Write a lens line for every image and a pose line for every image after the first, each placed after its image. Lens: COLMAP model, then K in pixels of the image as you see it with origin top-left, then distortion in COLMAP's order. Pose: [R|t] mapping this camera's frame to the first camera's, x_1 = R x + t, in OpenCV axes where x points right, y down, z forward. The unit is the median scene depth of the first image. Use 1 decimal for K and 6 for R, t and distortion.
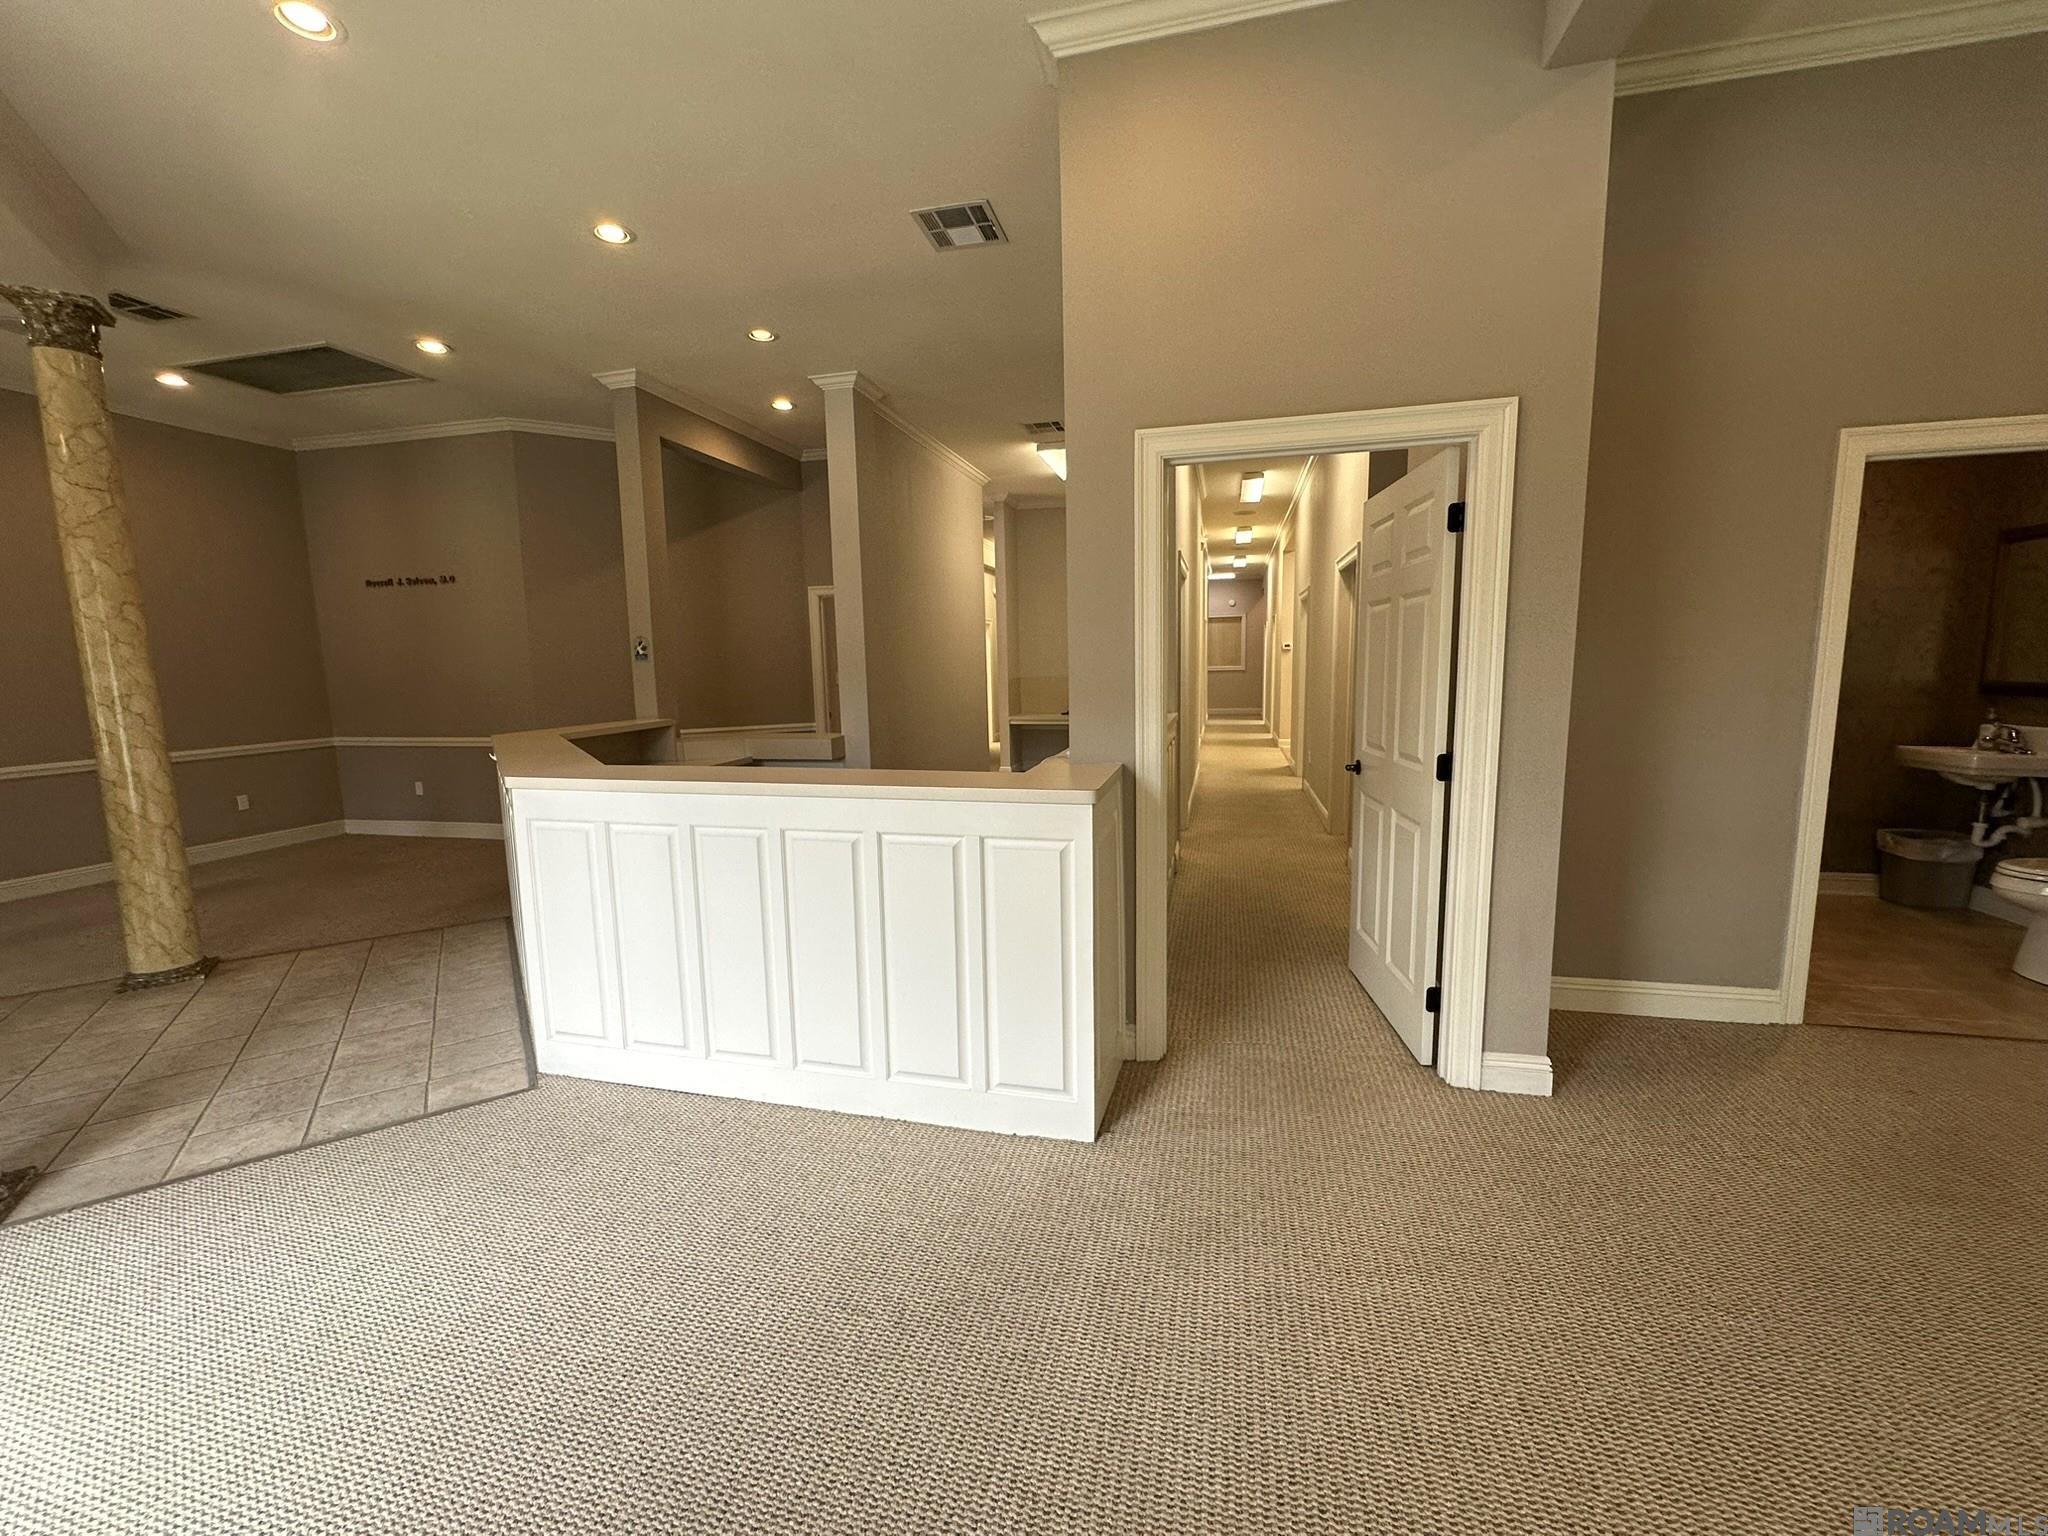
lens RADIAL K [[811.0, 0, 1012.5], [0, 811.0, 771.9], [0, 0, 1]] dist [-0.000224, 0.001206]
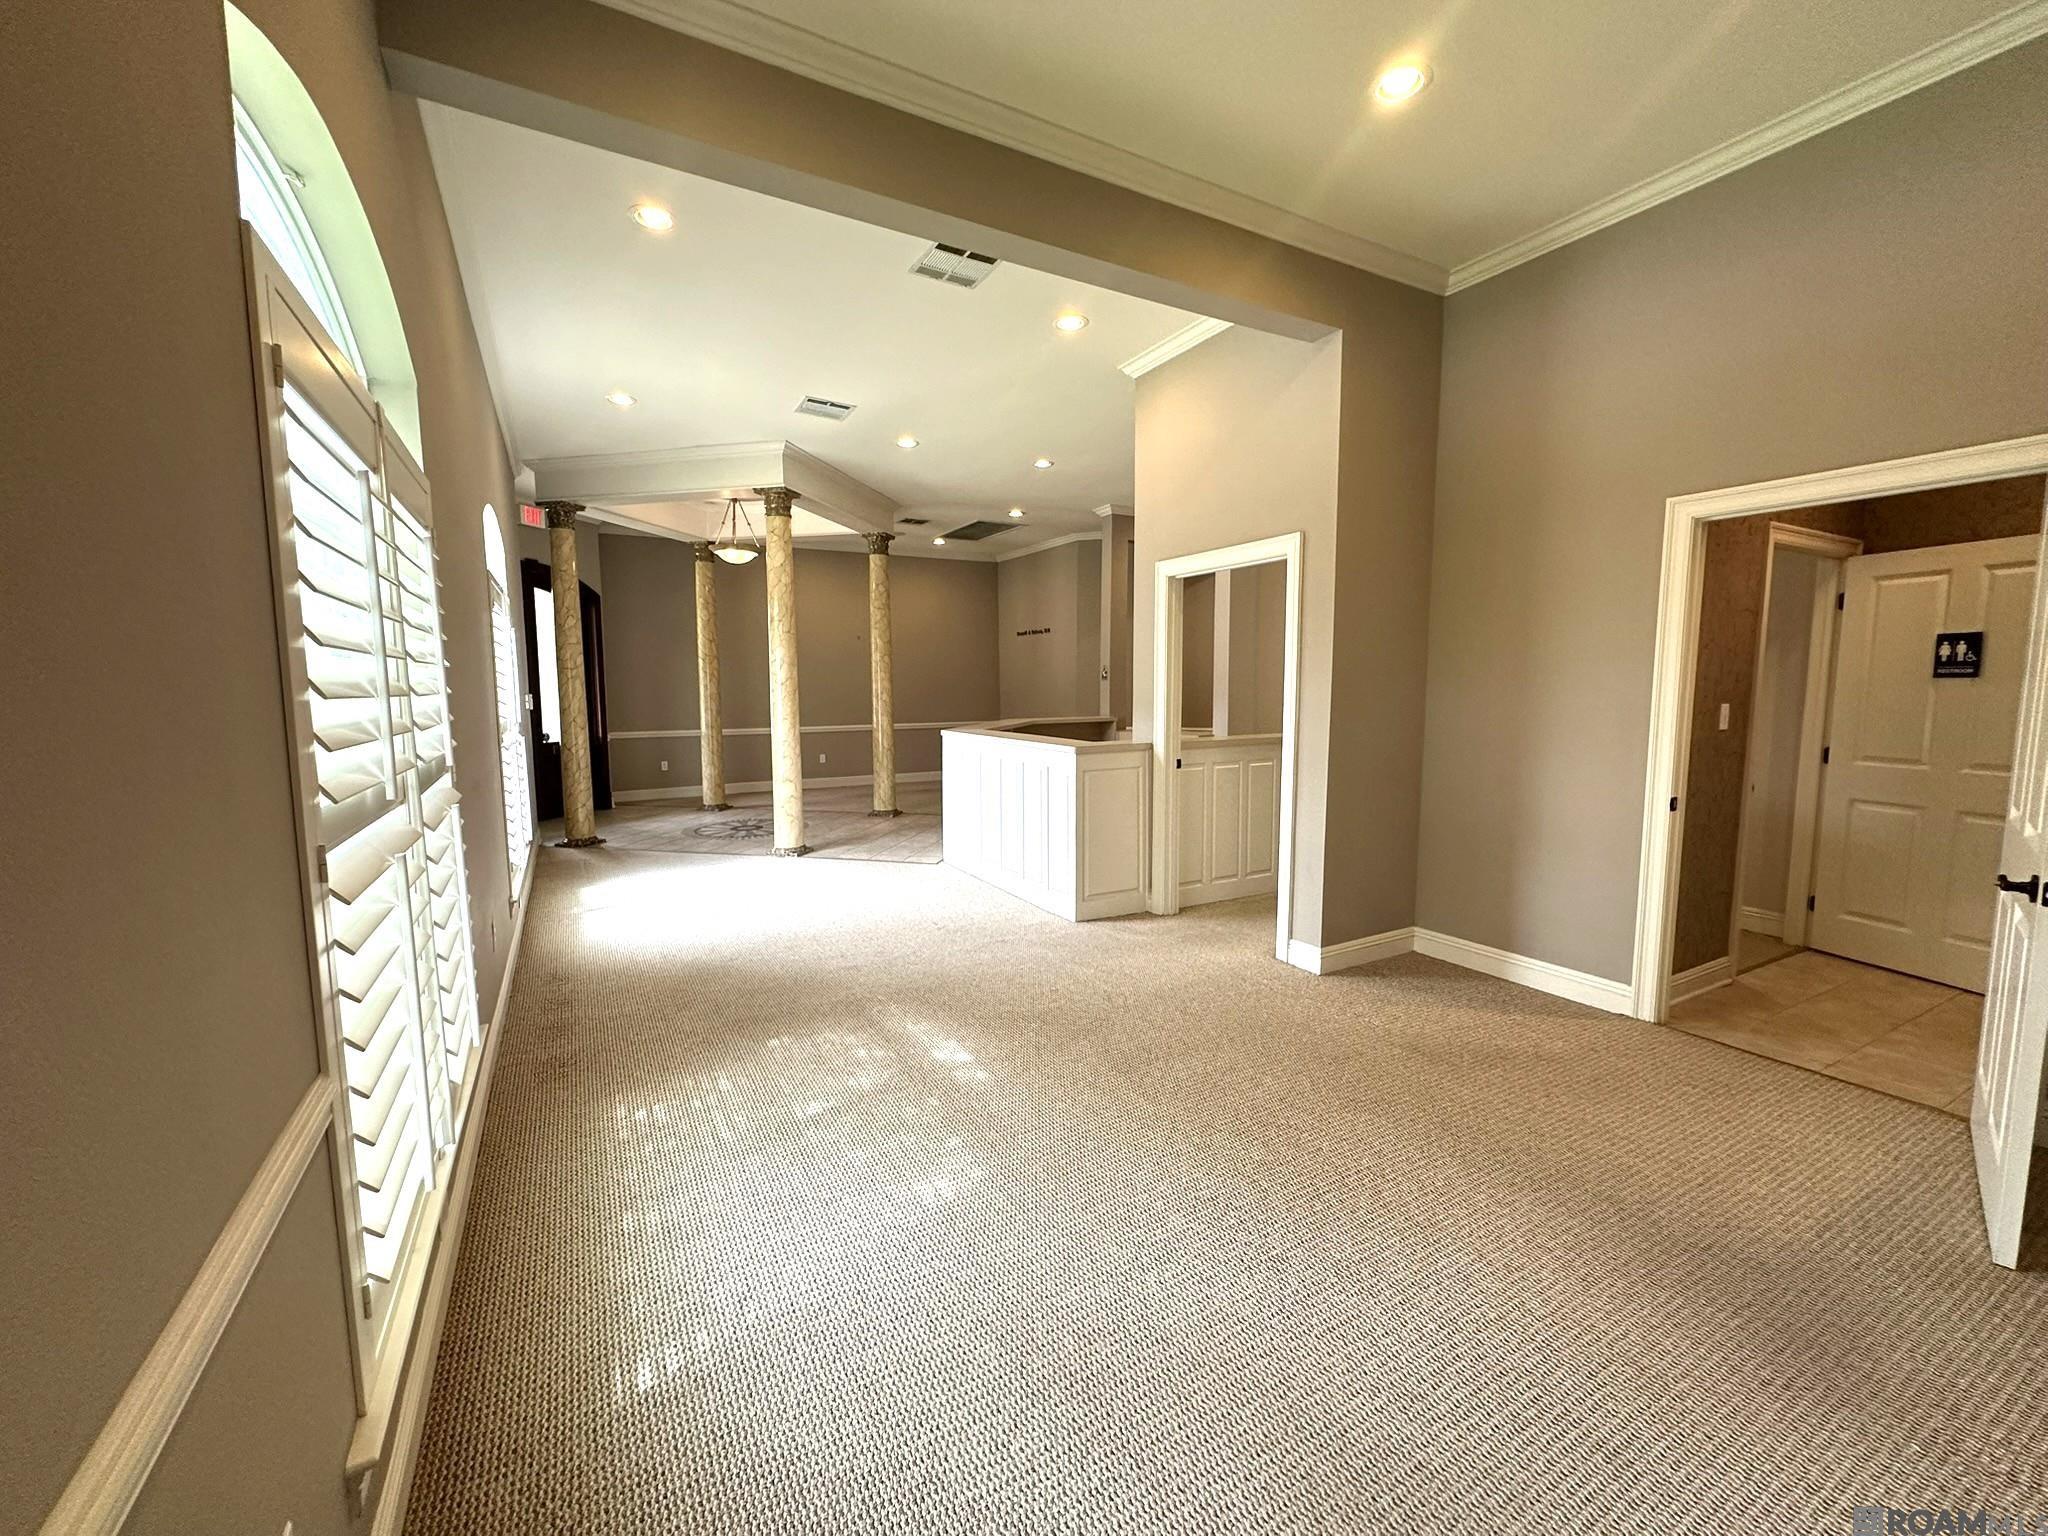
lens RADIAL K [[811.0, 0, 1014.9], [0, 811.0, 775.0], [0, 0, 1]] dist [-0.000224, 0.001206]
pose [[0.678379, 0.098539, -0.728074, 0.965827], [-0.111263, 0.993315, 0.030768, 0.031299], [0.726238, 0.060135, 0.684808, -0.346441]]
